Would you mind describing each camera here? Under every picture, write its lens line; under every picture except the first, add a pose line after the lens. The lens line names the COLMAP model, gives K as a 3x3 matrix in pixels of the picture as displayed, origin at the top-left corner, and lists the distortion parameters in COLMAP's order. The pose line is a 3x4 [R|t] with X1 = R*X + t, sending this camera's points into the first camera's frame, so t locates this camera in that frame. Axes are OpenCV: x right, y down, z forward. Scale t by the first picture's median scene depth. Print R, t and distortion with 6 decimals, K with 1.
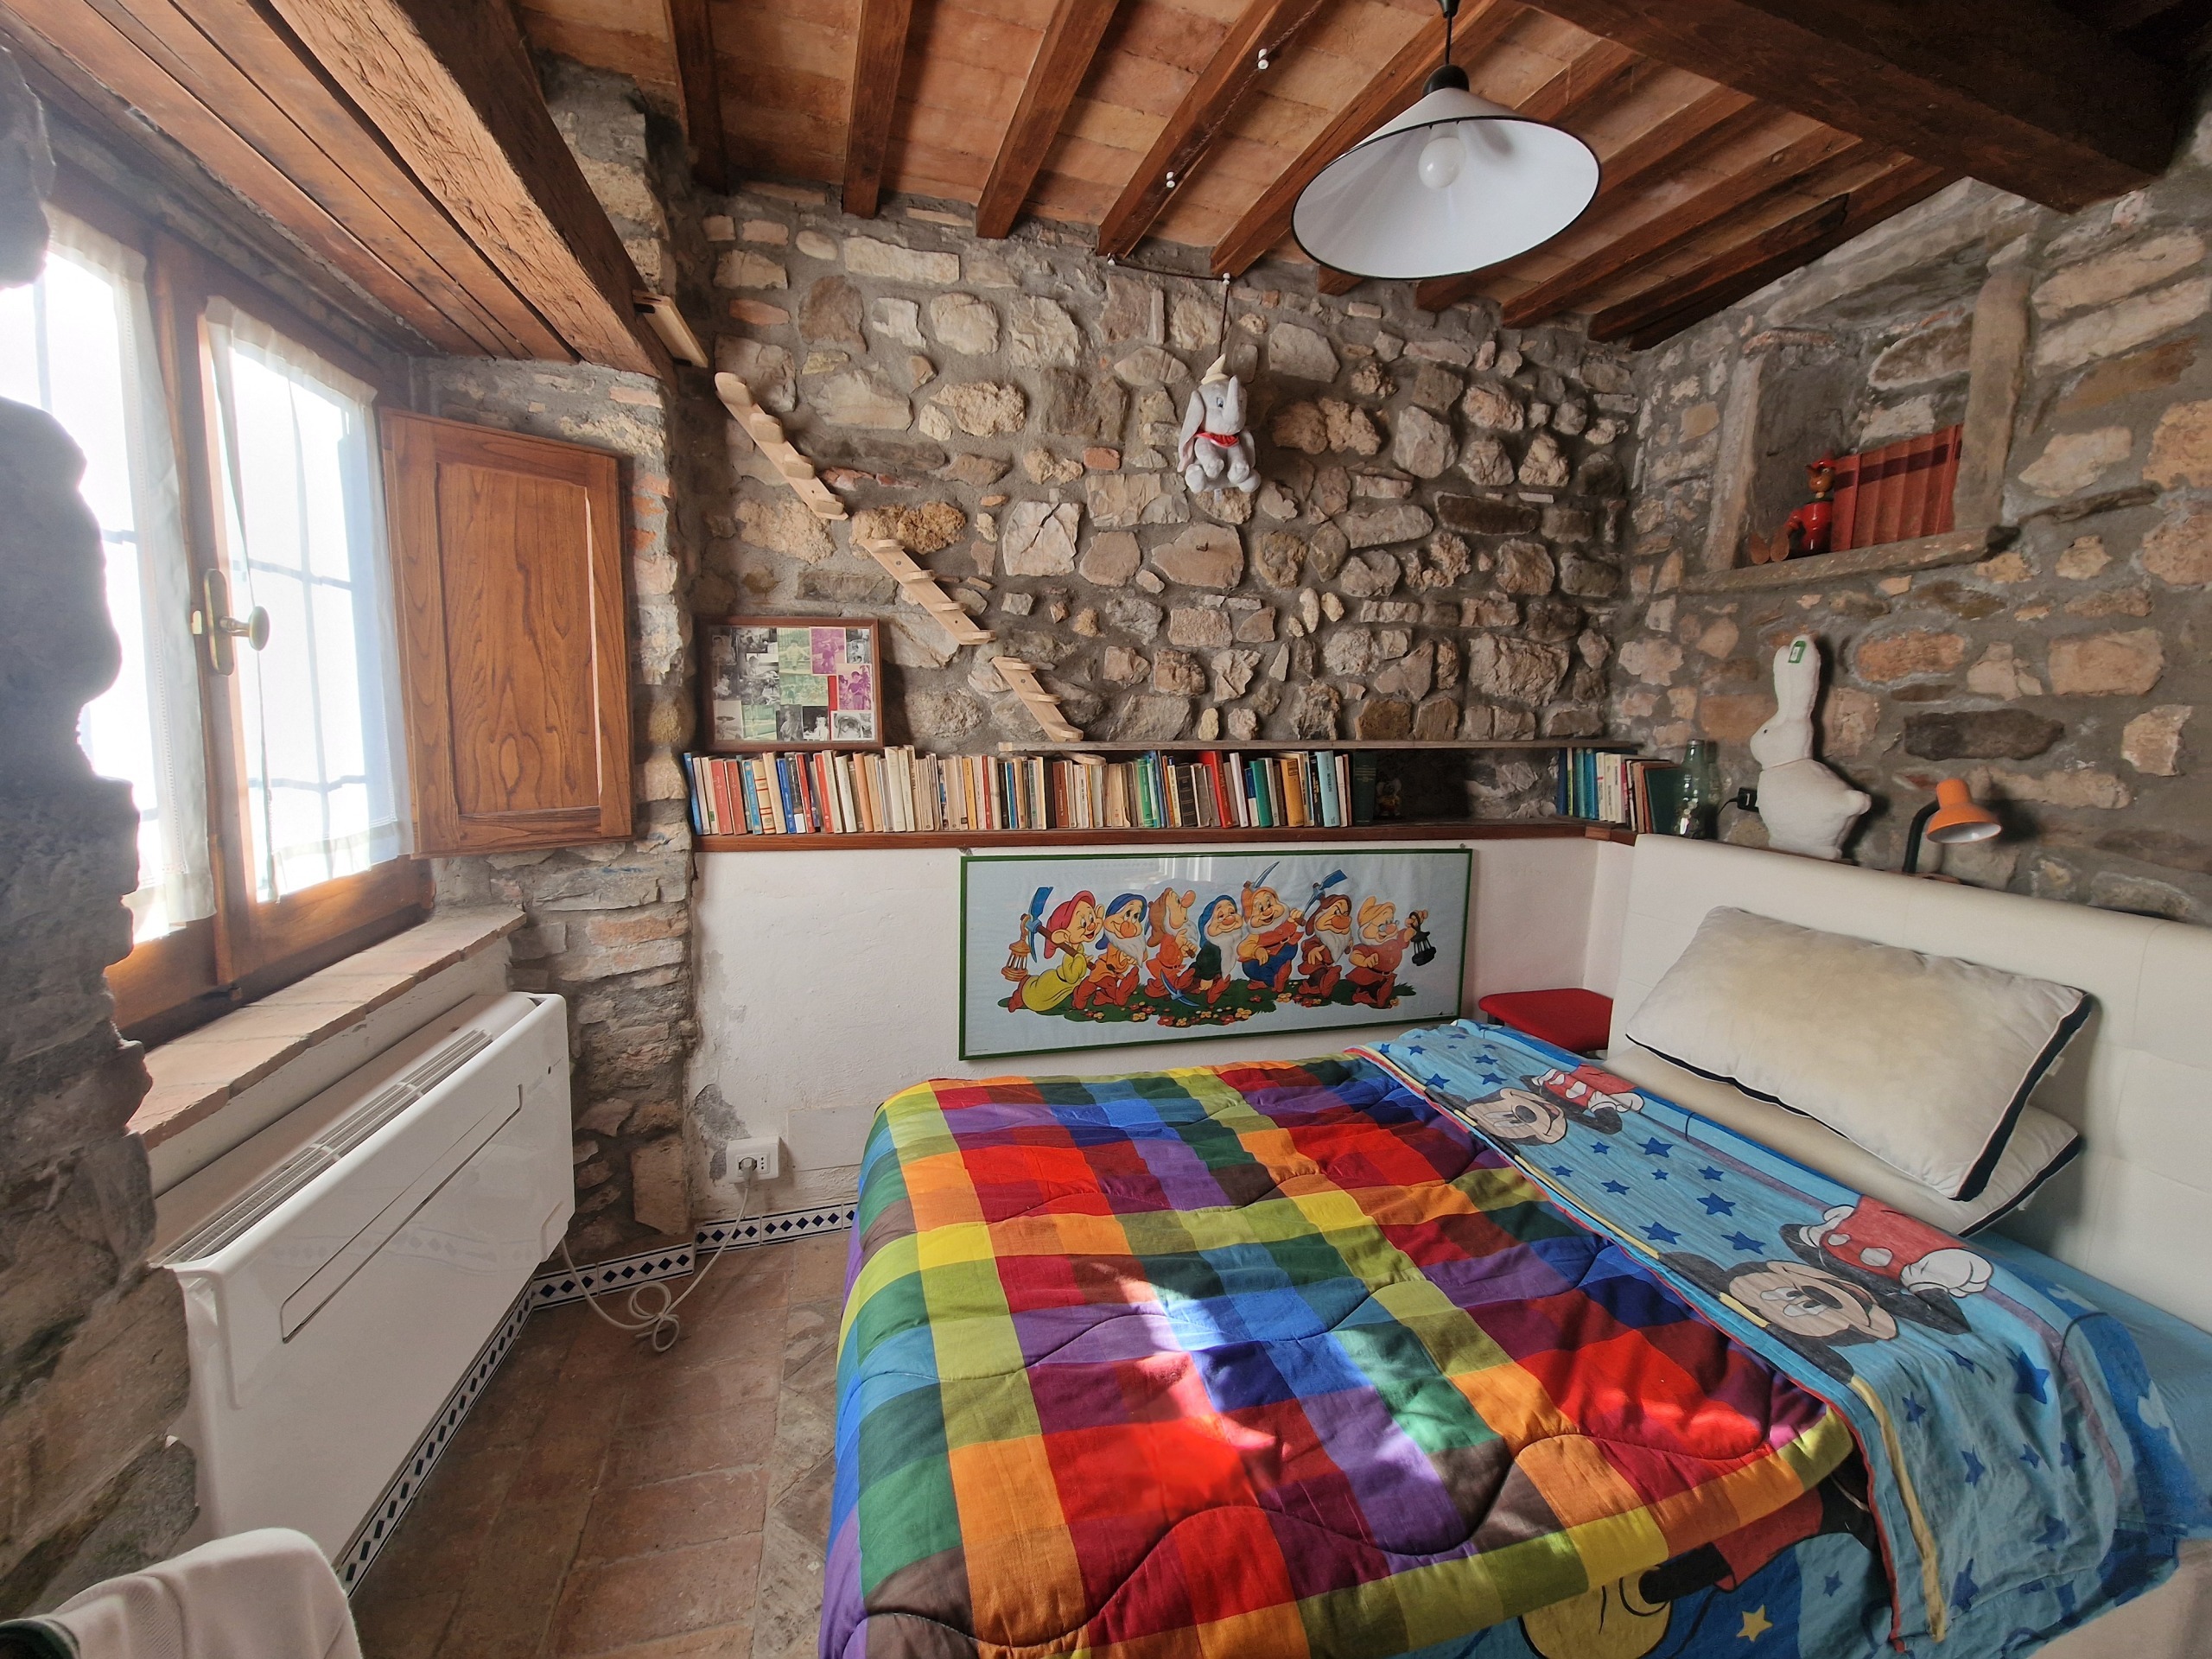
lens RADIAL K [[914.4, 0, 1111.5], [0, 914.4, 821.4], [0, 0, 1]] dist [0.008184, -0.003979]
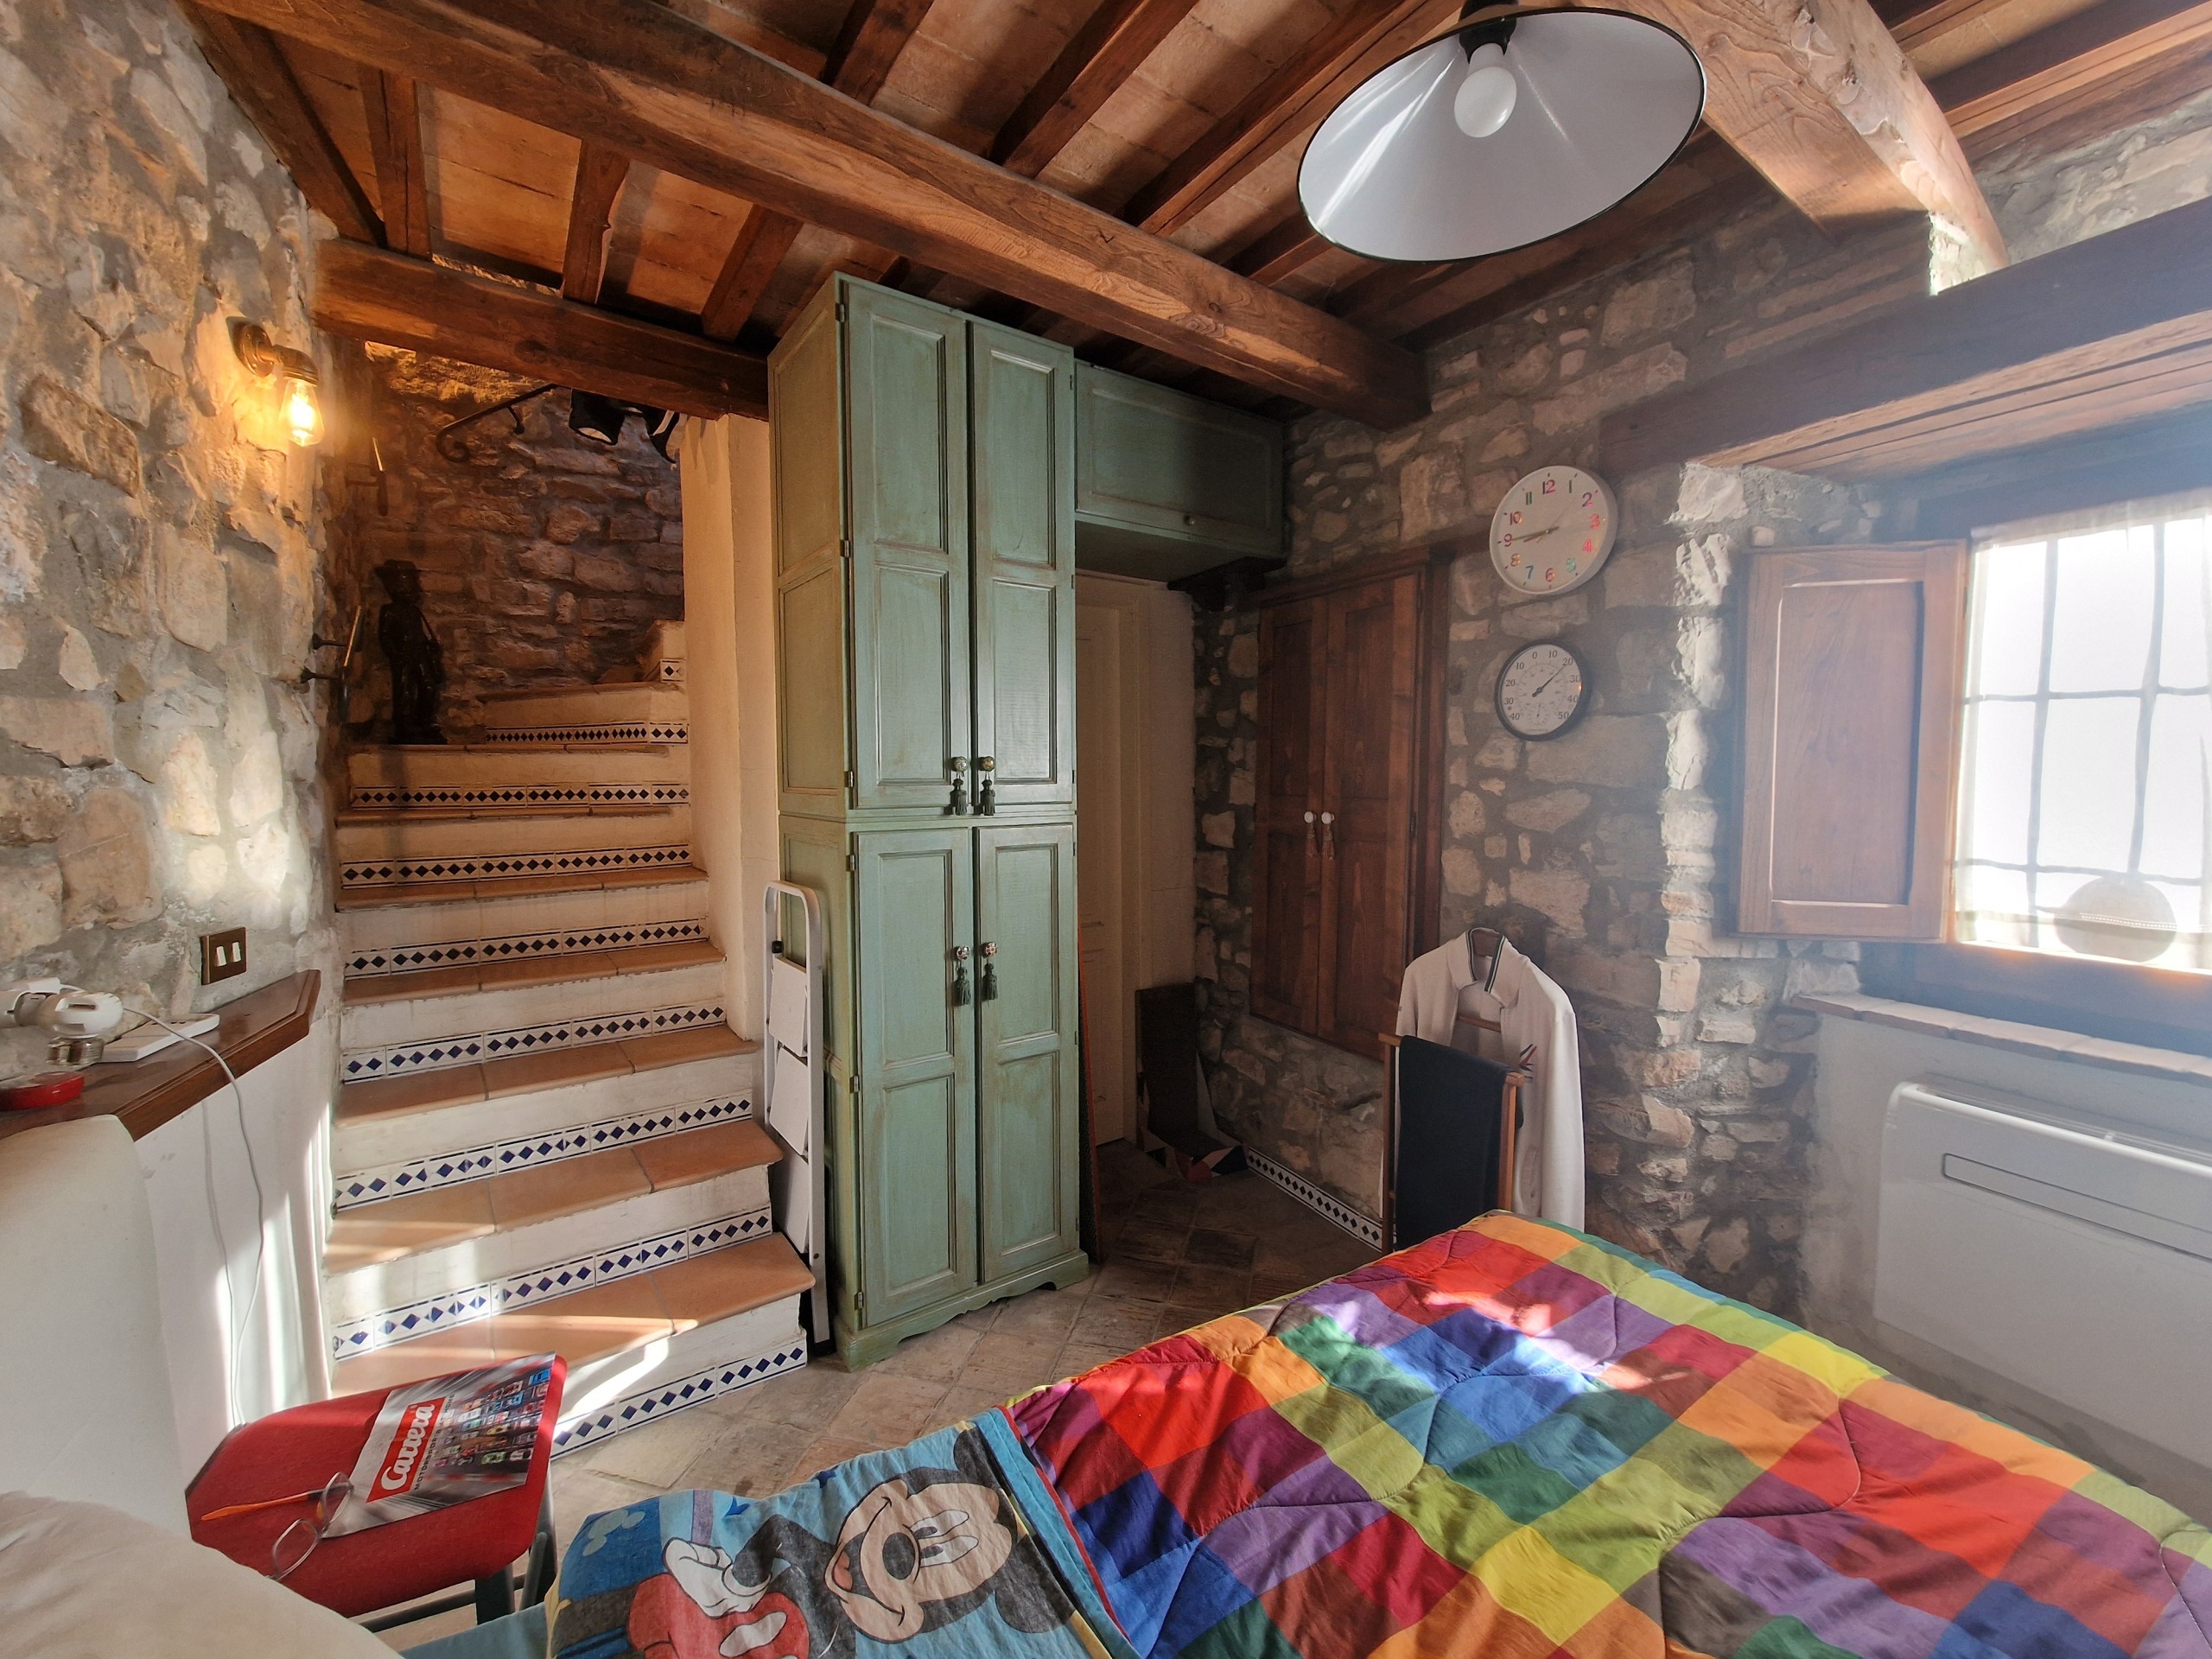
lens RADIAL K [[914.4, 0, 1111.5], [0, 914.4, 821.4], [0, 0, 1]] dist [0.008184, -0.003979]
pose [[-0.963579, -0.018312, -0.266795, 0.888753], [-0.065800, 0.983216, 0.170165, -0.224520], [0.259201, 0.181523, -0.948612, 1.788436]]
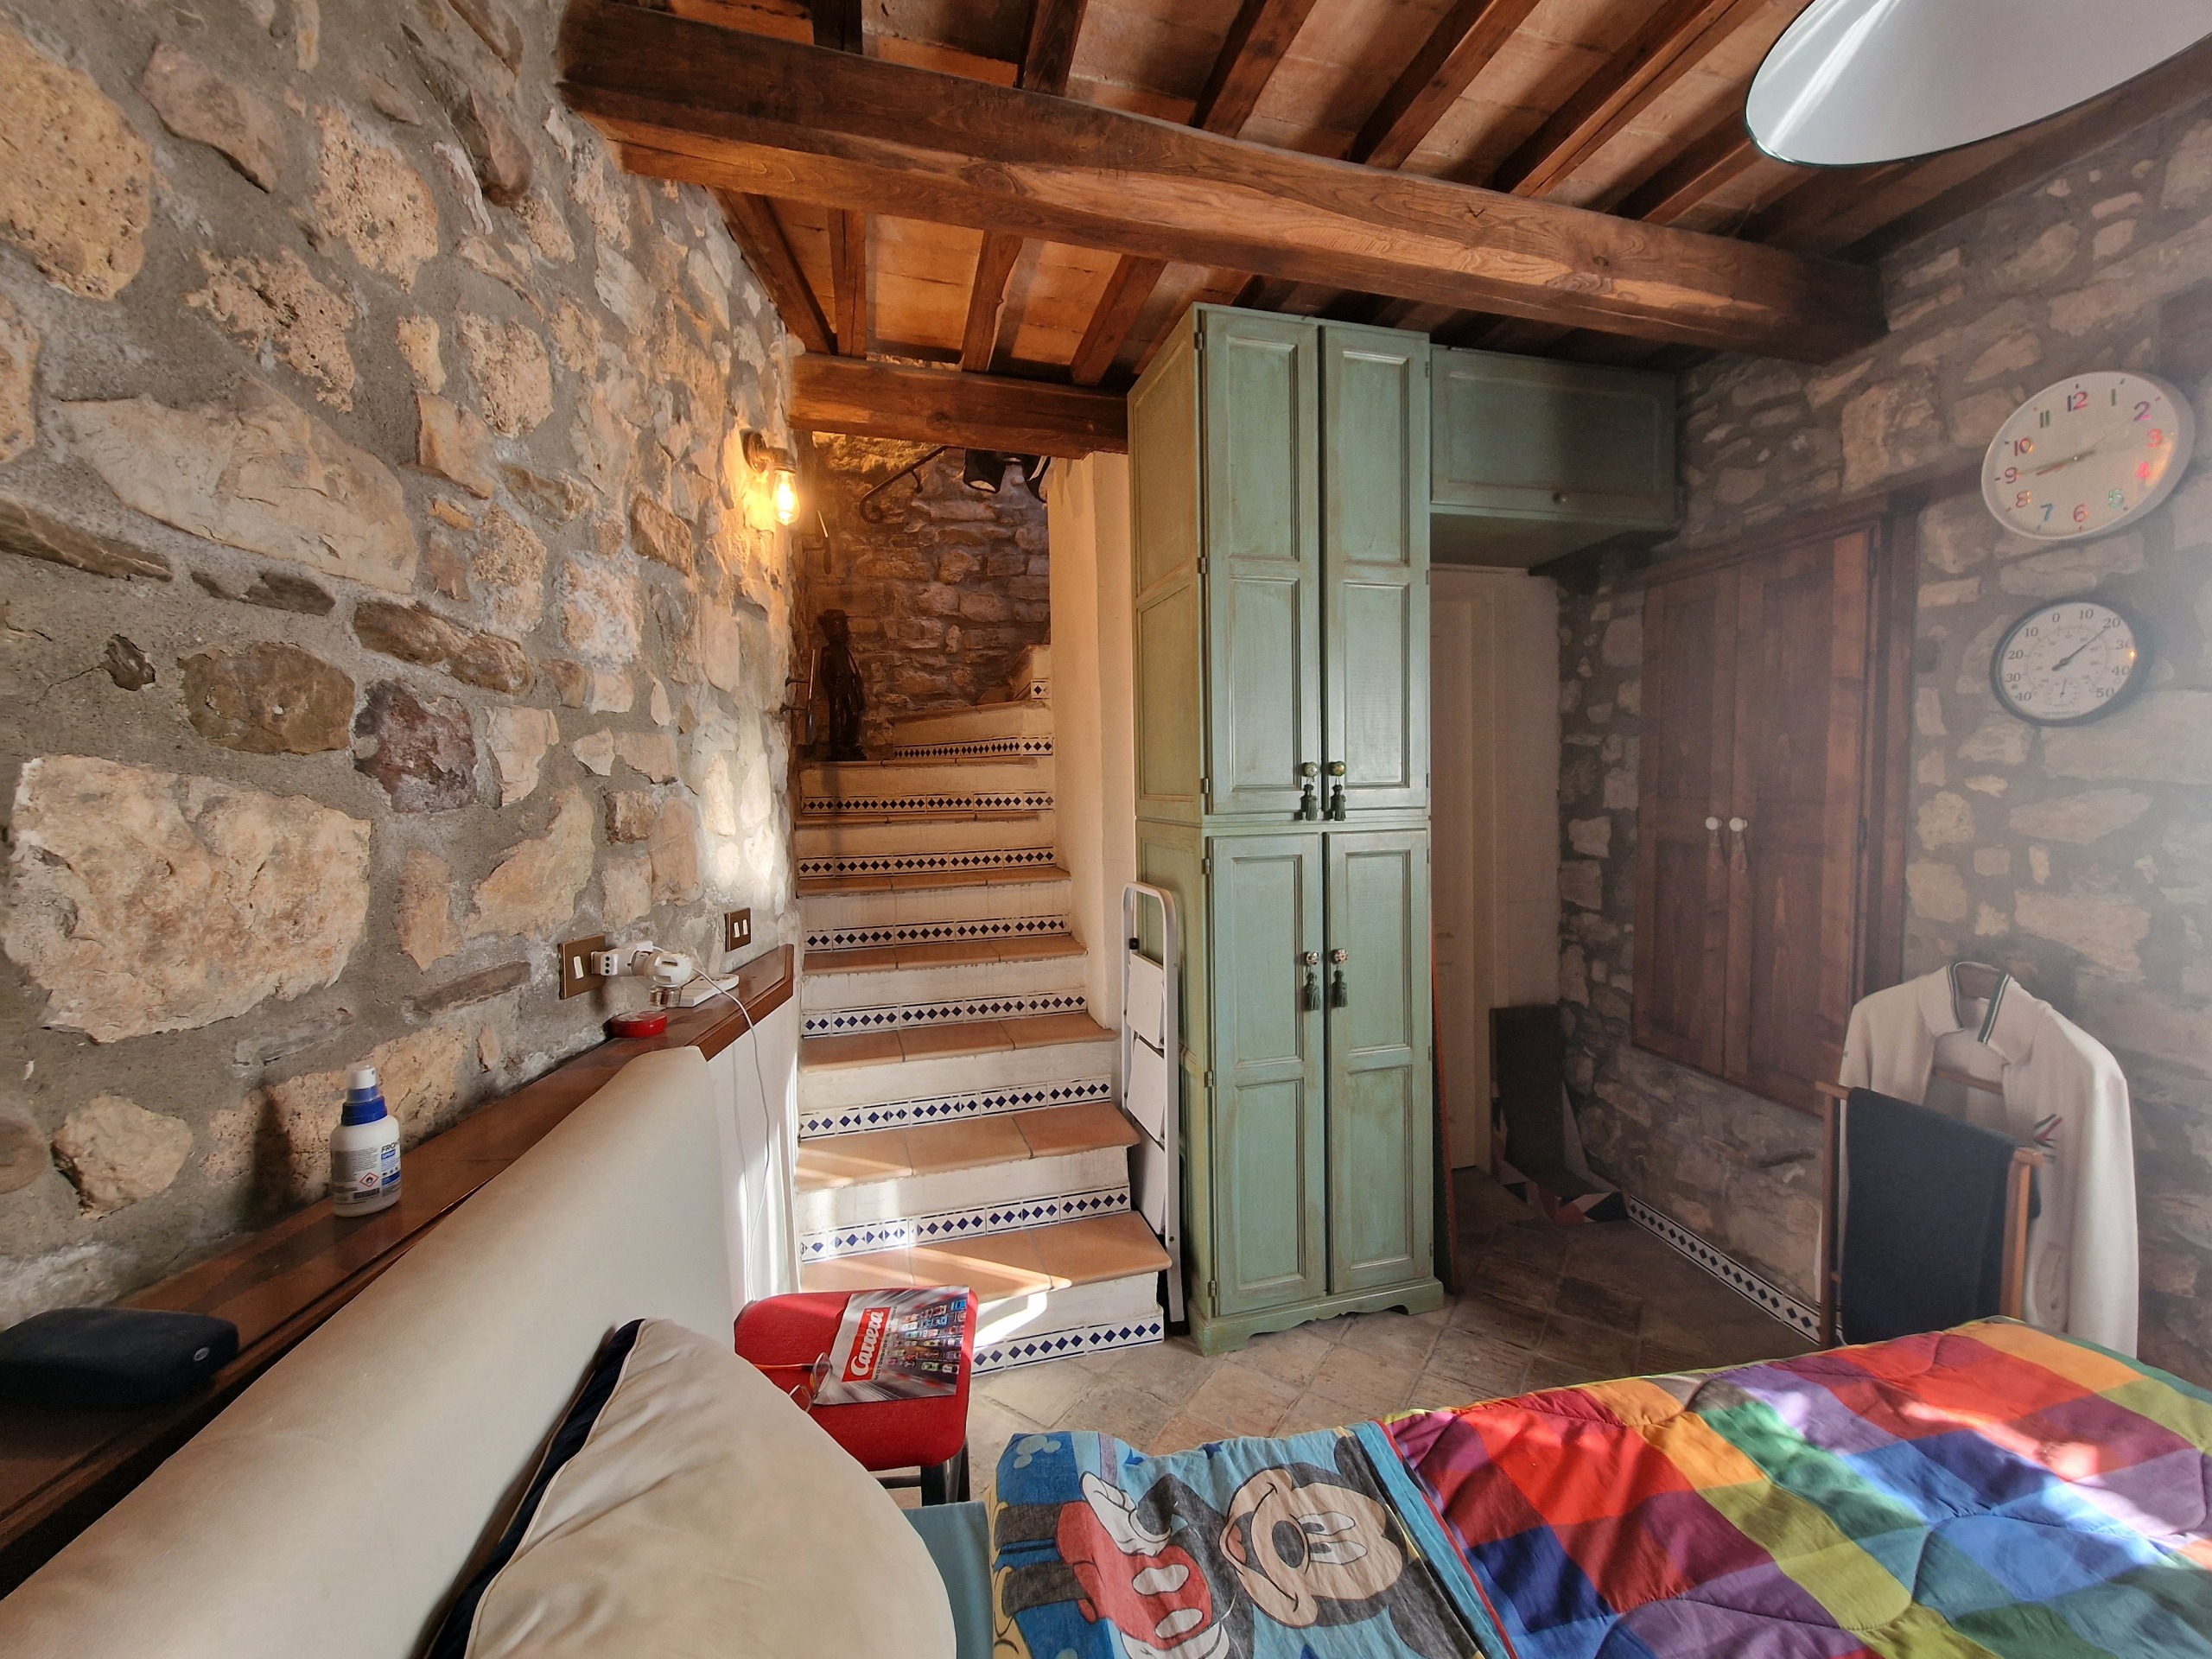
lens RADIAL K [[914.4, 0, 1111.5], [0, 914.4, 821.4], [0, 0, 1]] dist [0.008184, -0.003979]
pose [[-0.996590, -0.021879, 0.079561, 0.949261], [-0.007432, 0.984088, 0.177524, -0.225663], [-0.082180, 0.176327, -0.980895, 1.800837]]
